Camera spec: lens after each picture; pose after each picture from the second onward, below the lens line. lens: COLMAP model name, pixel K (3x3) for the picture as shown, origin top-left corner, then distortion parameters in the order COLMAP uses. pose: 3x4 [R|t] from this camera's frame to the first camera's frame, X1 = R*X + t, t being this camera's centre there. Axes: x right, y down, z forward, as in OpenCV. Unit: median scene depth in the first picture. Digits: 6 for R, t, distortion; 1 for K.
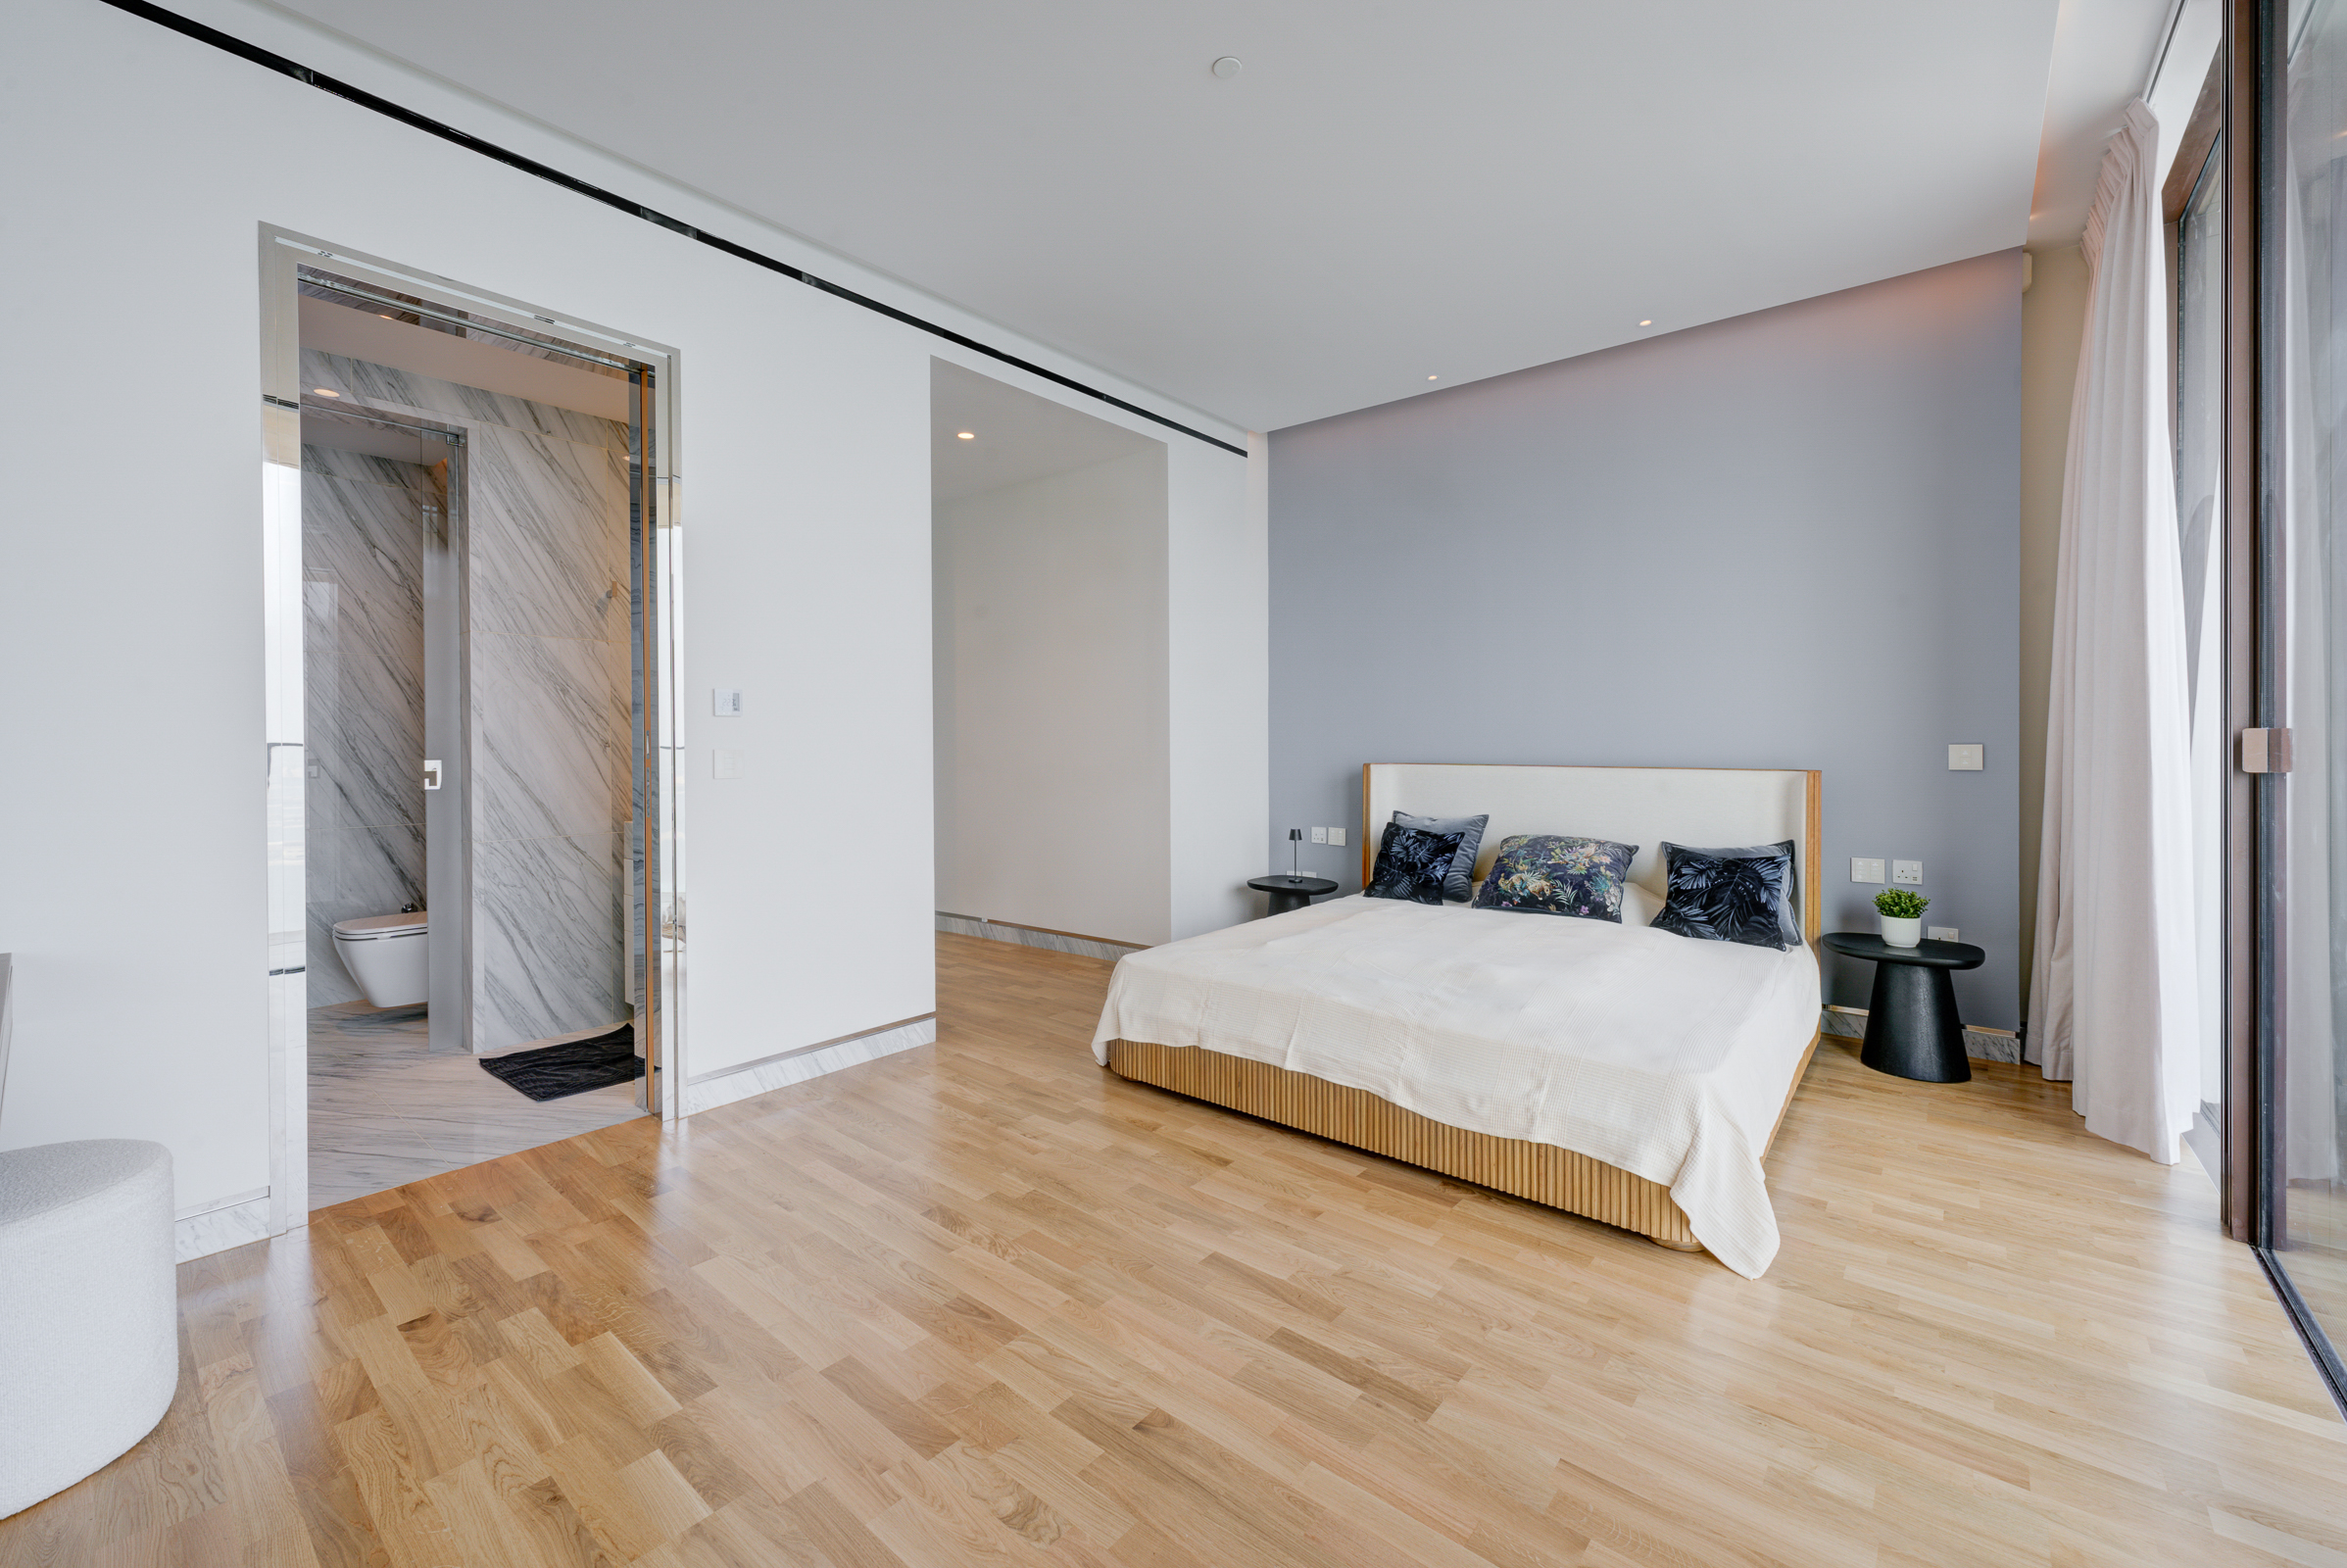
lens RADIAL K [[947.8, 0, 1172.8], [0, 947.8, 755.9], [0, 0, 1]] dist [0.019860, -0.005375]
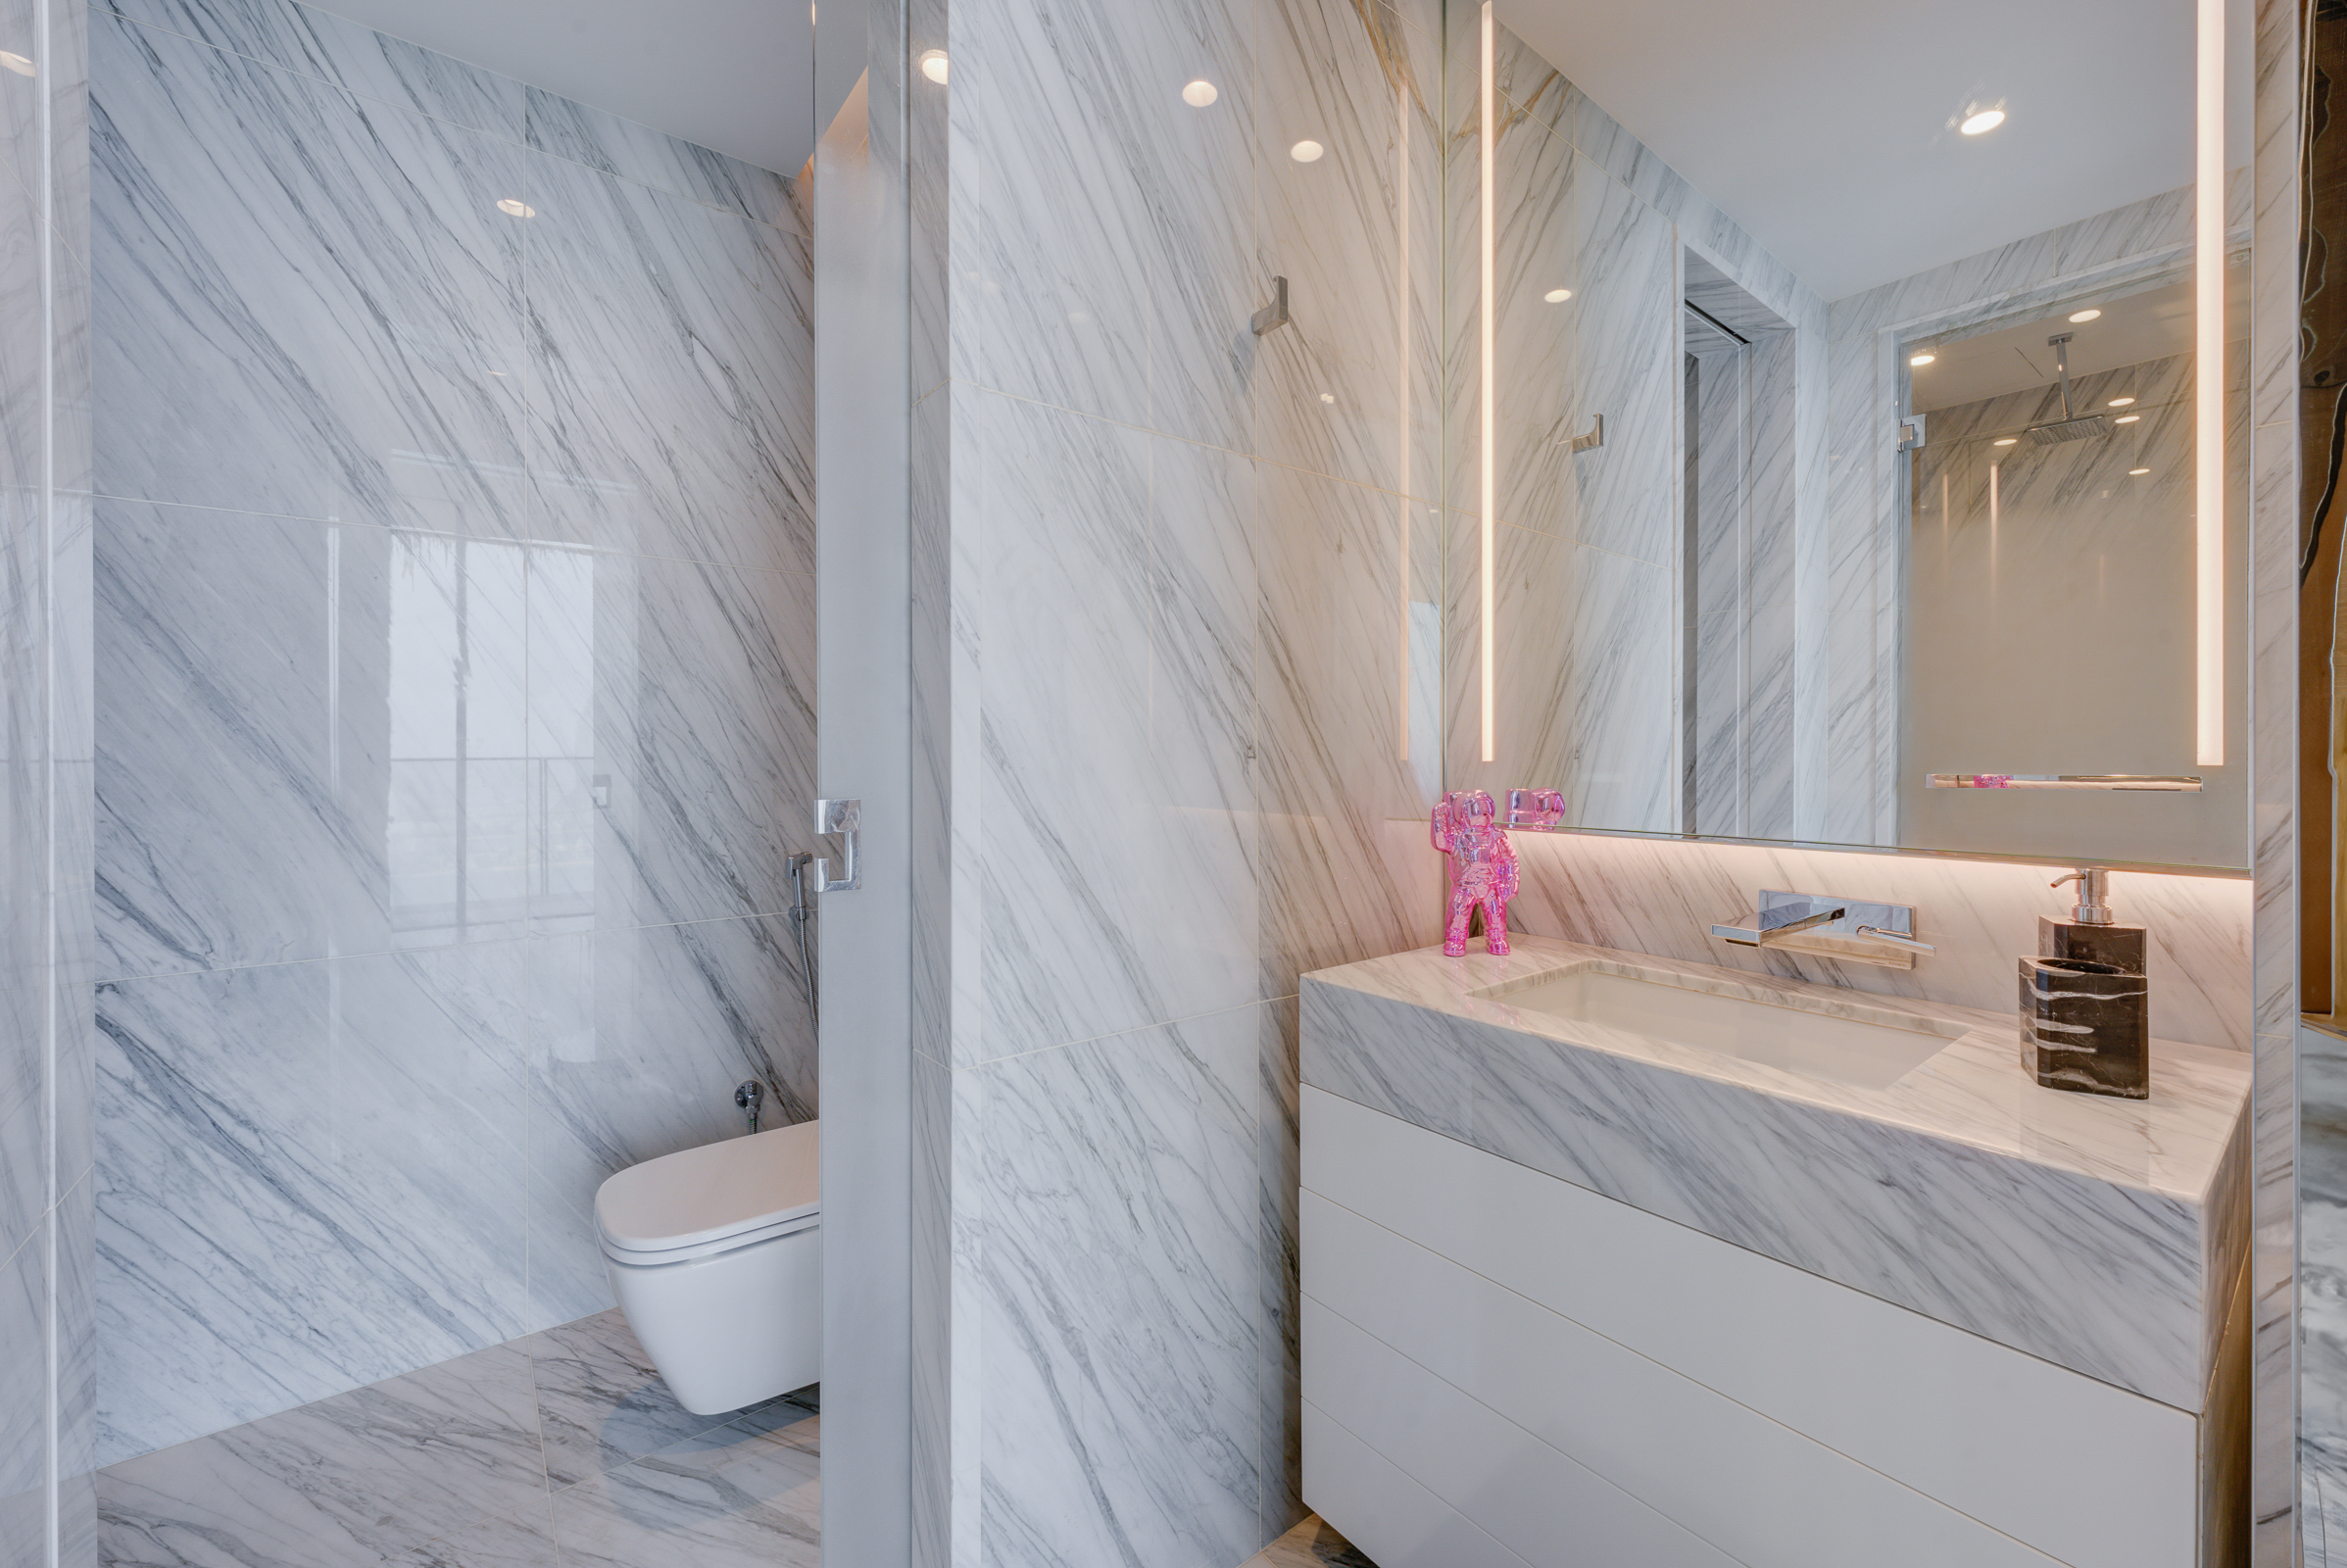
lens RADIAL K [[947.8, 0, 1186.9], [0, 947.8, 762.6], [0, 0, 1]] dist [0.019860, -0.005375]
pose [[0.976101, 0.006444, -0.217222, -0.549481], [-0.006488, 0.999979, 0.000513, -0.007967], [0.217220, 0.000909, 0.976122, 0.665393]]
